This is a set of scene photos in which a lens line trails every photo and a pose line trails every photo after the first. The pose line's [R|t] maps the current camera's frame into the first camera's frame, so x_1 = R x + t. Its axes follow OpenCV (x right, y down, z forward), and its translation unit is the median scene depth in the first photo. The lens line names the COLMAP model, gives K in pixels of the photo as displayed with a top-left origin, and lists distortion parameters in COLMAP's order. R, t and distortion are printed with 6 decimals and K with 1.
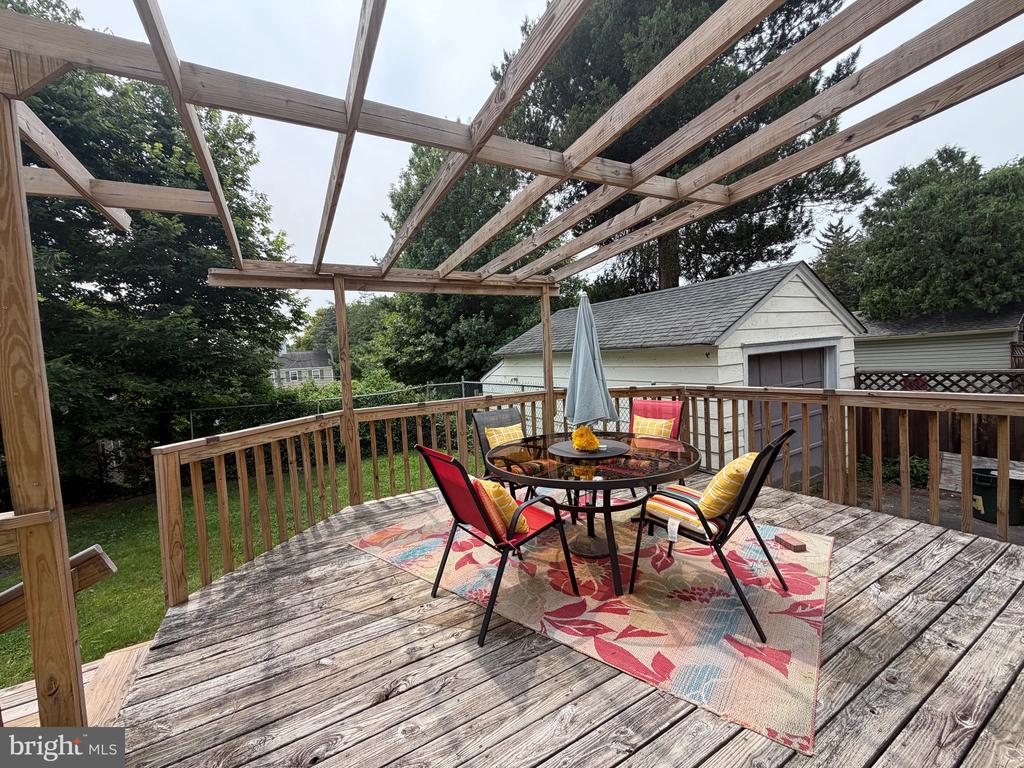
lens RADIAL K [[410.0, 0, 509.2], [0, 410.0, 377.0], [0, 0, 1]] dist [0.001193, -0.000320]
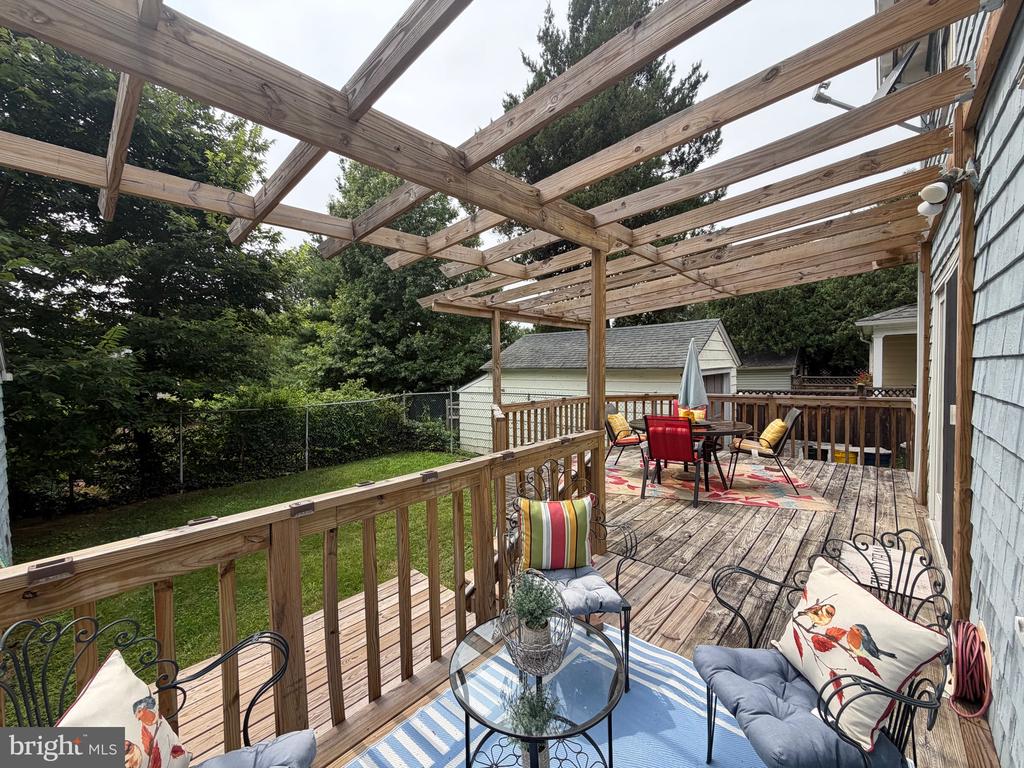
lens RADIAL K [[407.6, 0, 513.3], [0, 407.6, 387.4], [0, 0, 1]] dist [-0.000324, 0.000216]
pose [[0.945814, 0.028765, 0.323434, -1.278821], [-0.022949, 0.999499, -0.021784, 0.085750], [-0.323898, 0.013181, 0.946000, -0.521936]]
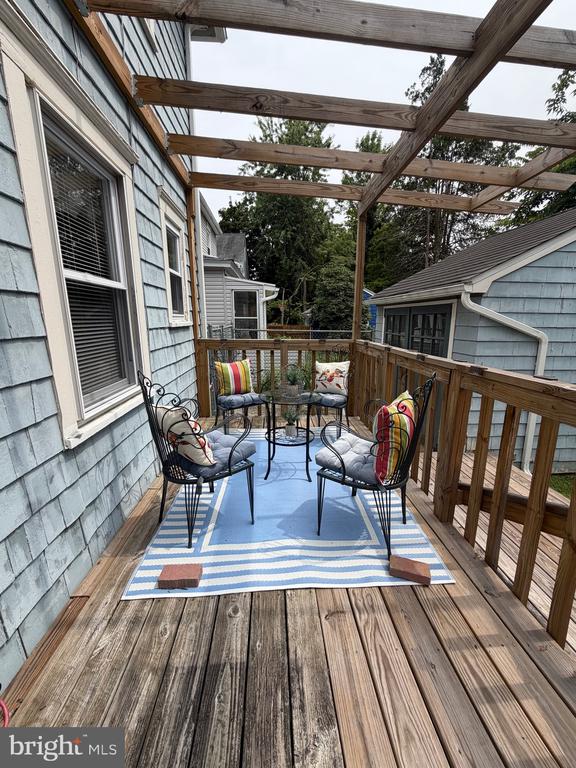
lens RADIAL K [[306.2, 0, 287.9], [0, 306.2, 381.1], [0, 0, 1]] dist [-0.000457, 0.000242]
pose [[-0.433750, 0.241814, -0.867979, -0.312303], [-0.011580, 0.961739, 0.273722, 0.080264], [0.900959, 0.128778, -0.414354, 0.264727]]
